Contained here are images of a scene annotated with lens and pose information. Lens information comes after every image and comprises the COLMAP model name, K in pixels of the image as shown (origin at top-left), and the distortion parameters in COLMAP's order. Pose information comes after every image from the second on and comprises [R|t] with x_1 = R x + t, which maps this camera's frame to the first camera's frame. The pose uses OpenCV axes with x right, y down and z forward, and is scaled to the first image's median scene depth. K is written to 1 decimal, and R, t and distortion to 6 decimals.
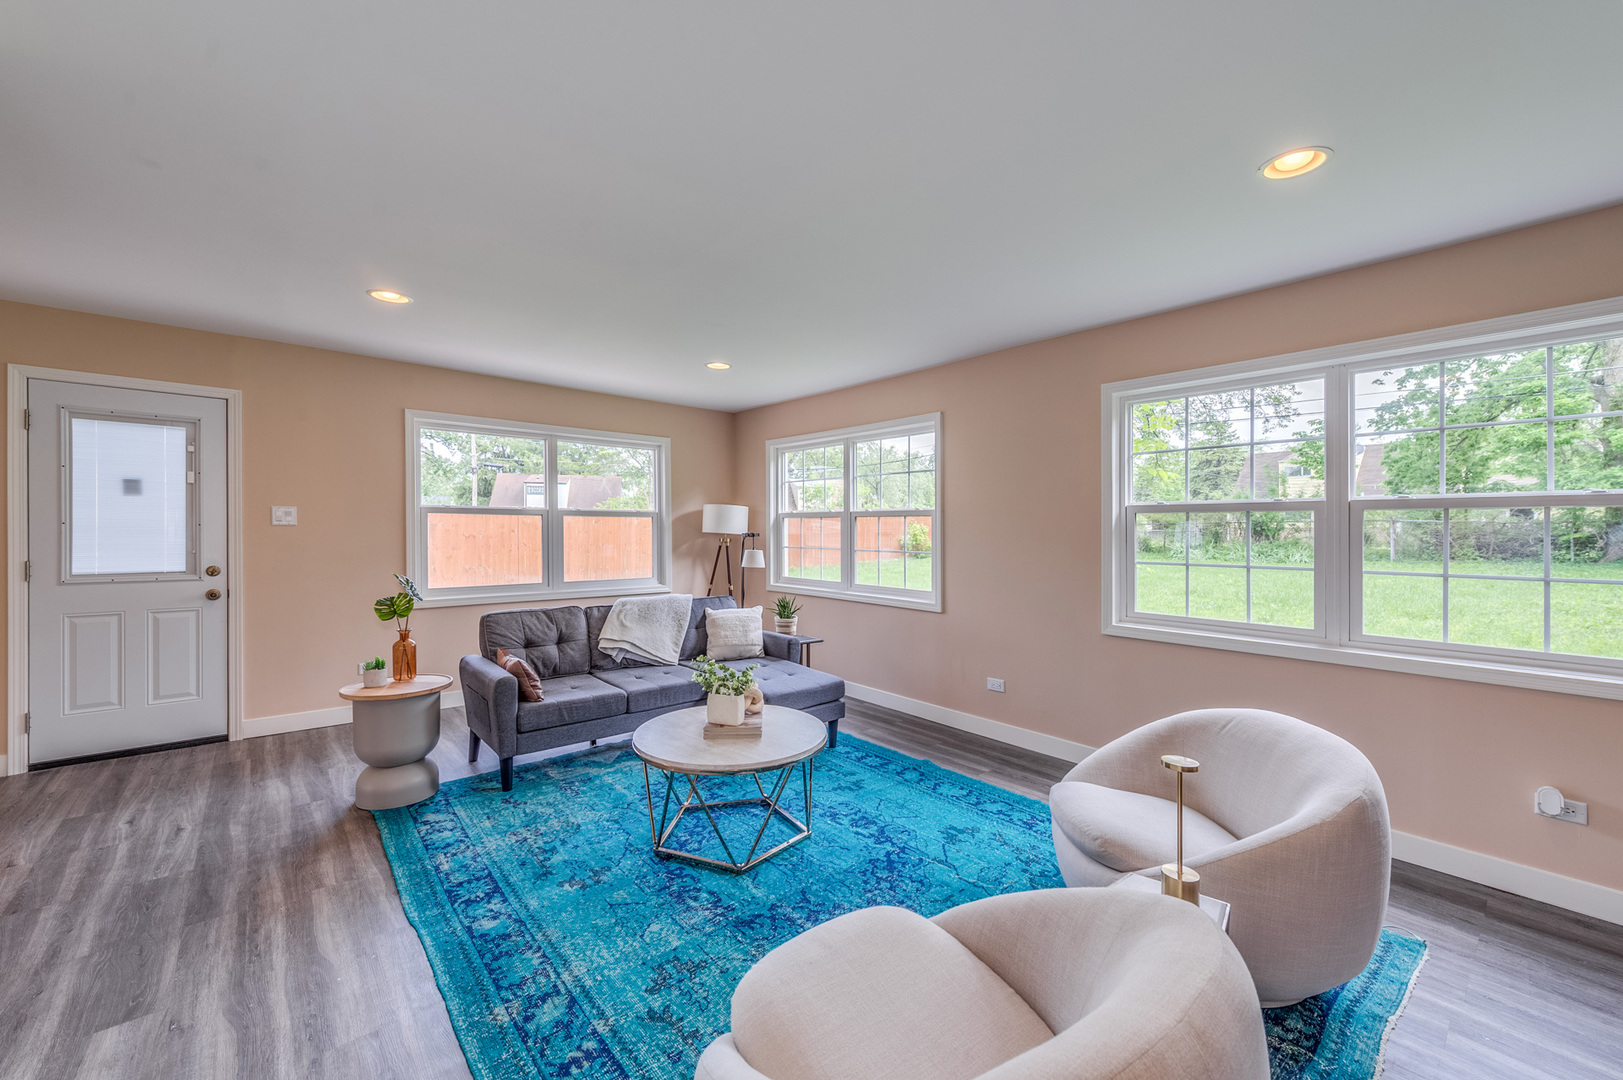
lens RADIAL K [[631.4, 0, 818.0], [0, 631.4, 536.8], [0, 0, 1]] dist [0.000646, -0.000192]
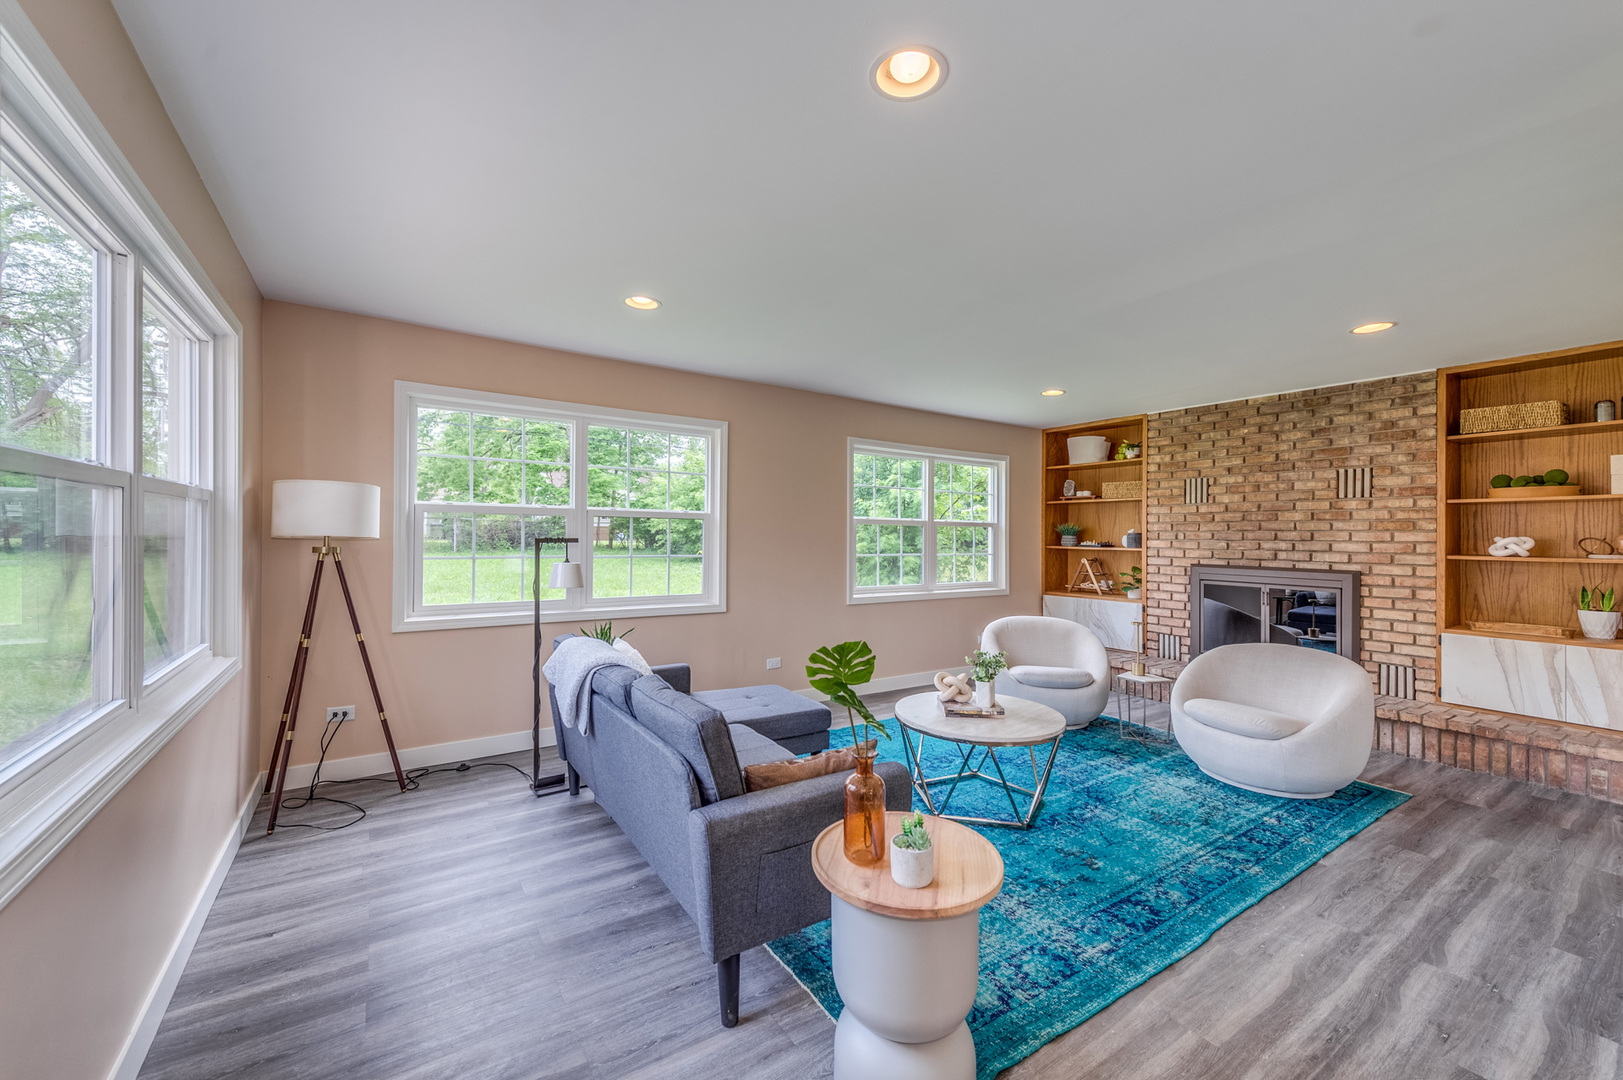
lens RADIAL K [[631.4, 0, 802.2], [0, 631.4, 534.0], [0, 0, 1]] dist [0.000646, -0.000192]
pose [[0.148842, -0.006245, 0.988841, -1.592311], [-0.004089, 0.999968, 0.006931, -0.035288], [-0.988852, -0.005075, 0.148812, 1.371512]]
